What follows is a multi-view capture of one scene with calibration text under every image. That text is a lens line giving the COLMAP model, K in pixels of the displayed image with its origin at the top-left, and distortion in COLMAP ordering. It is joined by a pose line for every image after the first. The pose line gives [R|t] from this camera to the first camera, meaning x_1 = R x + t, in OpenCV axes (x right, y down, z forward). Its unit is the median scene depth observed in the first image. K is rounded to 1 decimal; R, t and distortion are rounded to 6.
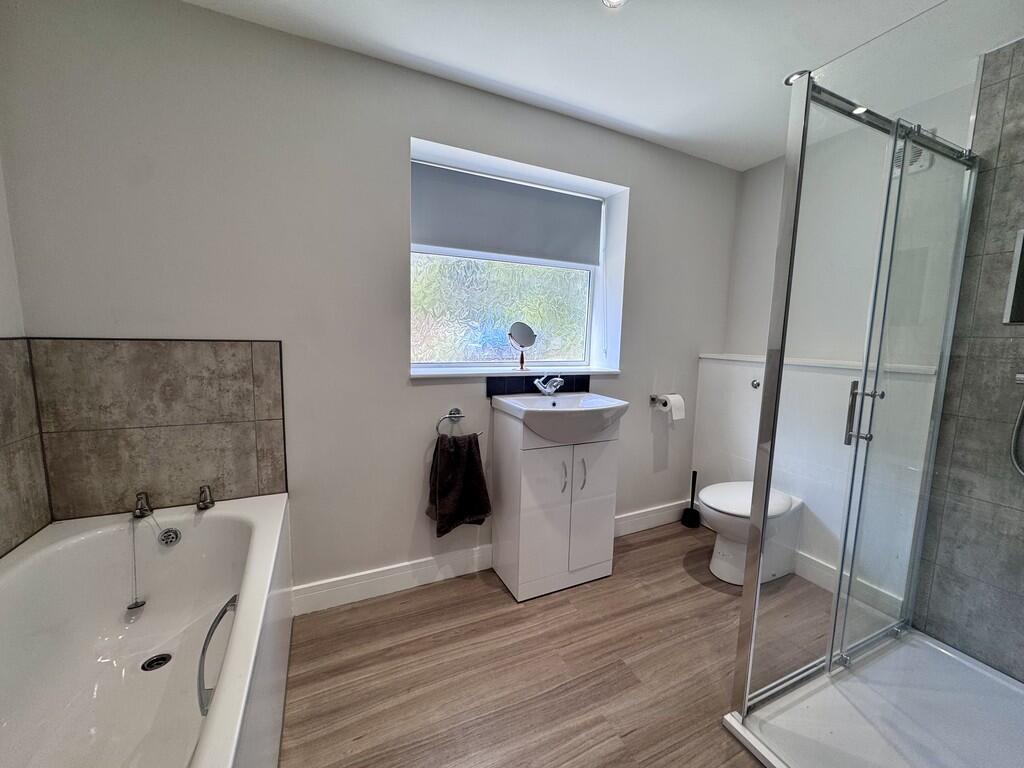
lens RADIAL K [[412.7, 0, 517.6], [0, 412.7, 380.3], [0, 0, 1]] dist [-0.001488, -0.000019]
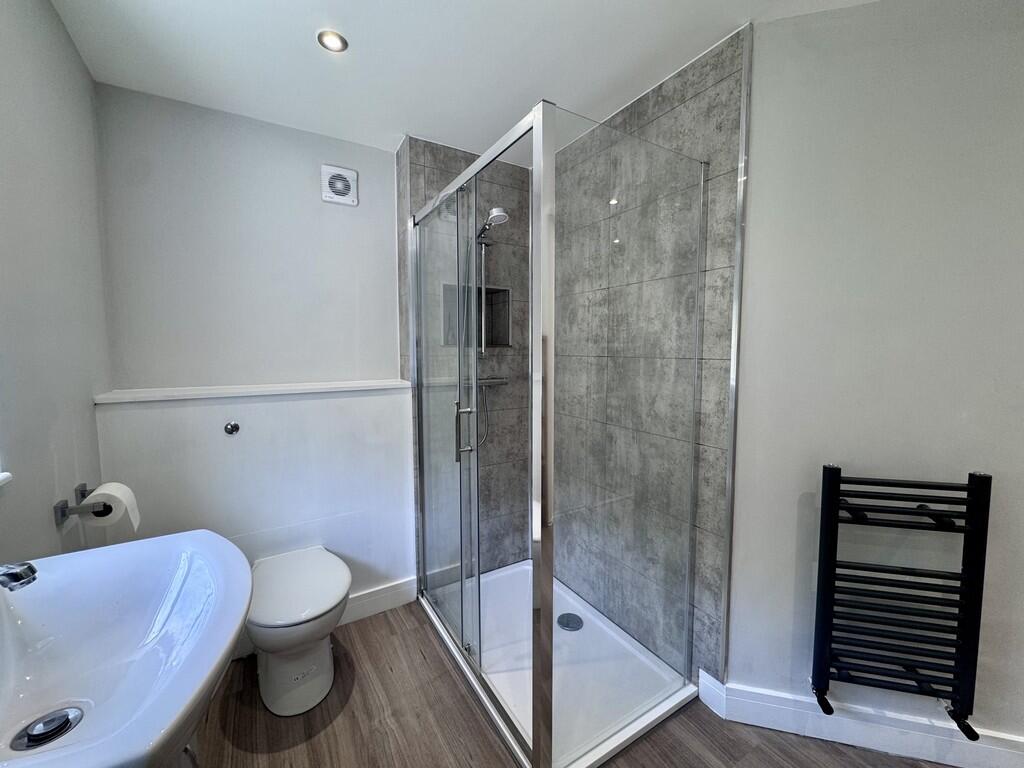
lens RADIAL K [[412.7, 0, 517.6], [0, 412.7, 380.3], [0, 0, 1]] dist [-0.001488, -0.000019]
pose [[-0.109210, -0.099653, 0.989011, -0.358412], [0.110459, 0.987583, 0.111706, -0.214720], [-0.987862, 0.121445, -0.096846, 1.278486]]
